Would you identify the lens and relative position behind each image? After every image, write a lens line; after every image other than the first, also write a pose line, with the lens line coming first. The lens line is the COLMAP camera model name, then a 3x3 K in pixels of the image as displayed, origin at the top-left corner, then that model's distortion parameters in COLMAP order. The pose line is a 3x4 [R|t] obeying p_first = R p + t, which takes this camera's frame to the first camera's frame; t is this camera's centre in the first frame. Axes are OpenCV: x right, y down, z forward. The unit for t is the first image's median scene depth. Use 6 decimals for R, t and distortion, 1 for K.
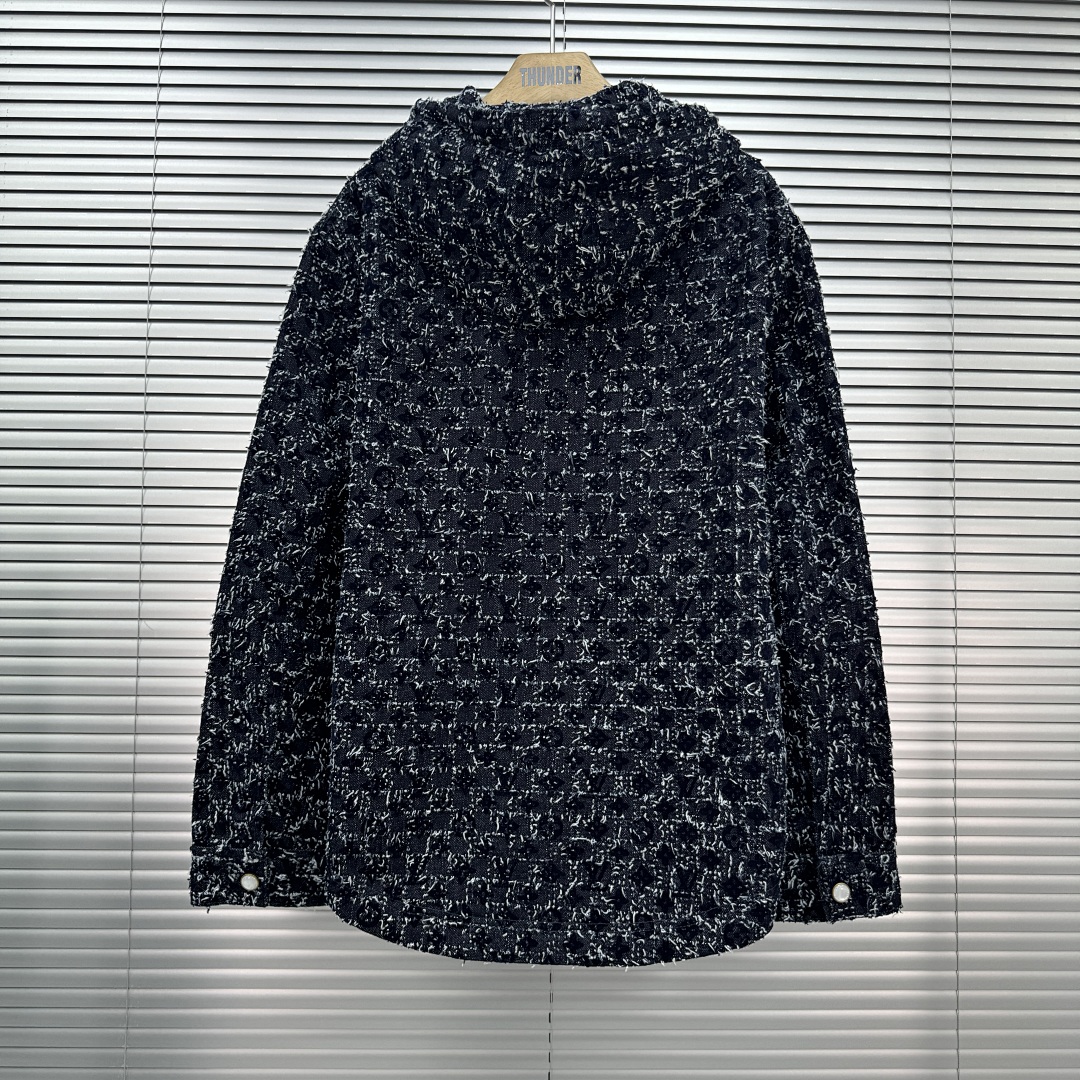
lens RADIAL K [[914.8, 0, 544.4], [0, 914.8, 557.2], [0, 0, 1]] dist [0.110896, -0.224642]
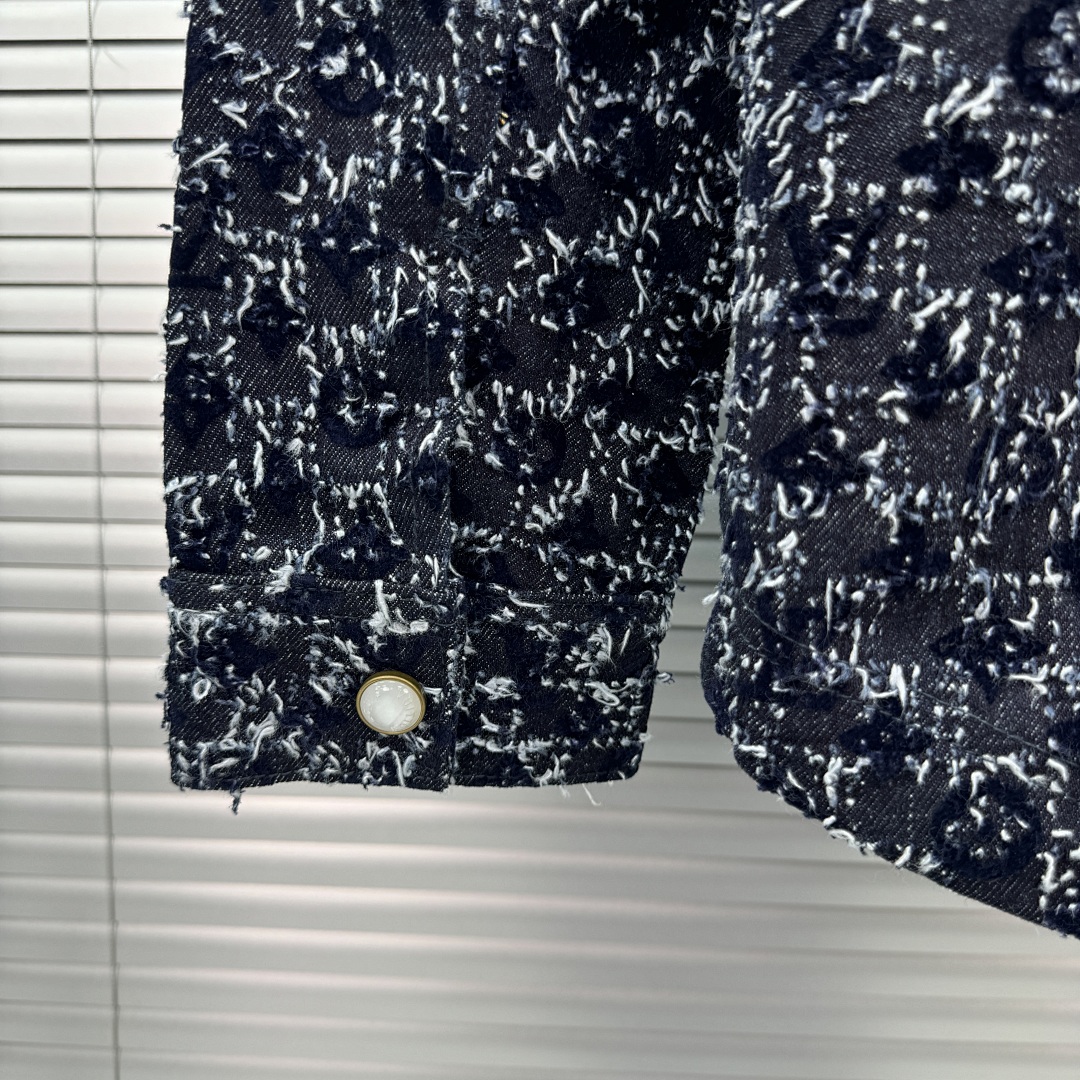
lens RADIAL K [[914.8, 0, 544.4], [0, 914.8, 557.2], [0, 0, 1]] dist [0.110896, -0.224642]
pose [[0.997960, 0.006161, 0.063548, -0.290507], [-0.015322, 0.989356, 0.144709, 0.267424], [-0.061980, -0.145388, 0.987431, 0.734519]]
